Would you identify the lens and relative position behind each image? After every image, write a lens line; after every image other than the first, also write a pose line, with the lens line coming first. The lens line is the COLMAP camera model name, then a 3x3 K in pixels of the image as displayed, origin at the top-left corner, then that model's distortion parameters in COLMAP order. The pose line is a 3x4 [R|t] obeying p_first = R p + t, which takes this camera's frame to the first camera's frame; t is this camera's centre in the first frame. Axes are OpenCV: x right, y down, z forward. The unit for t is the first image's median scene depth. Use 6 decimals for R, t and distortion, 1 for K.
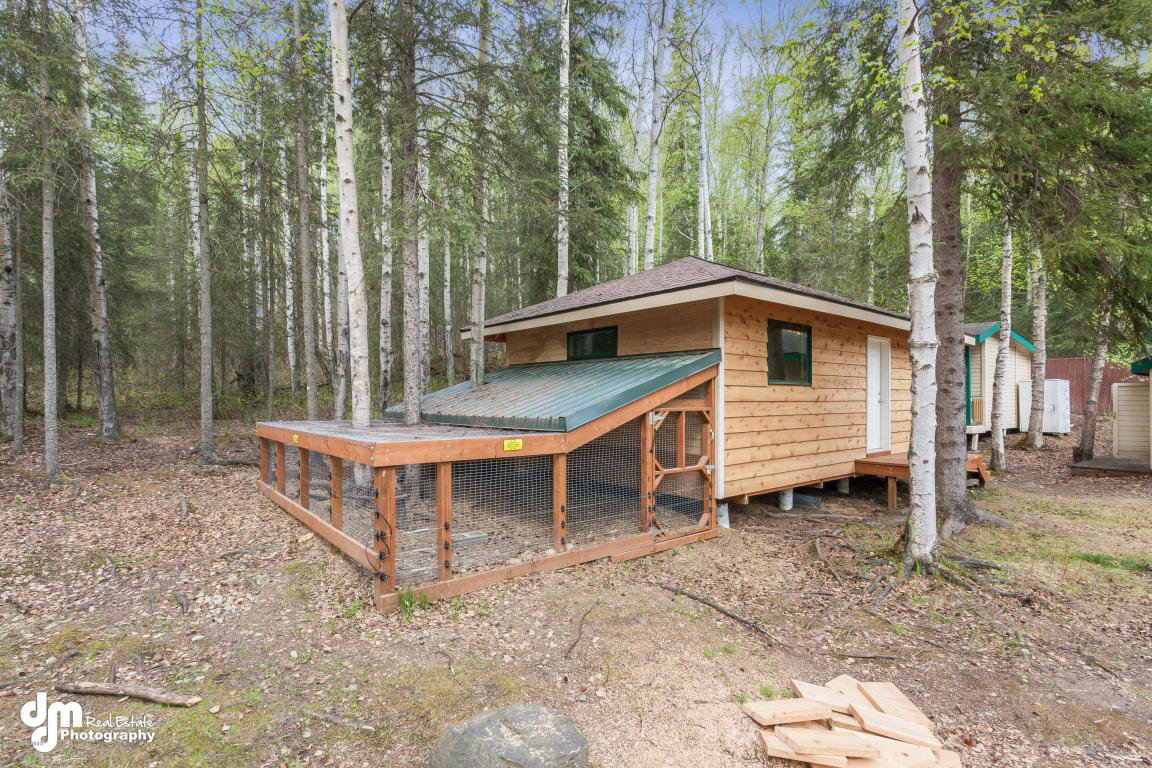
lens RADIAL K [[554.8, 0, 576.4], [0, 554.8, 410.7], [0, 0, 1]] dist [0.001315, 0.000162]
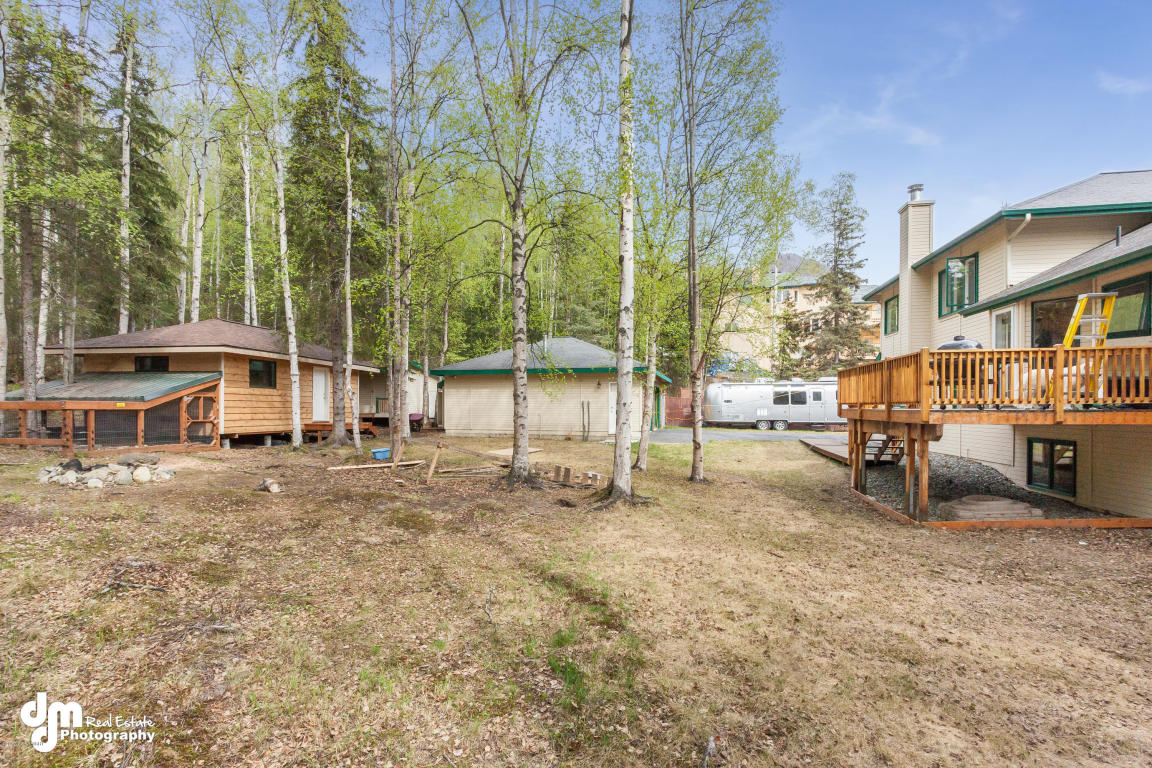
lens RADIAL K [[554.8, 0, 576.4], [0, 554.8, 410.7], [0, 0, 1]] dist [0.001315, 0.000162]
pose [[0.762971, 0.001267, 0.646431, -0.121201], [0.009784, 0.999861, -0.013508, 0.105524], [-0.646358, 0.016631, 0.762853, -1.813673]]
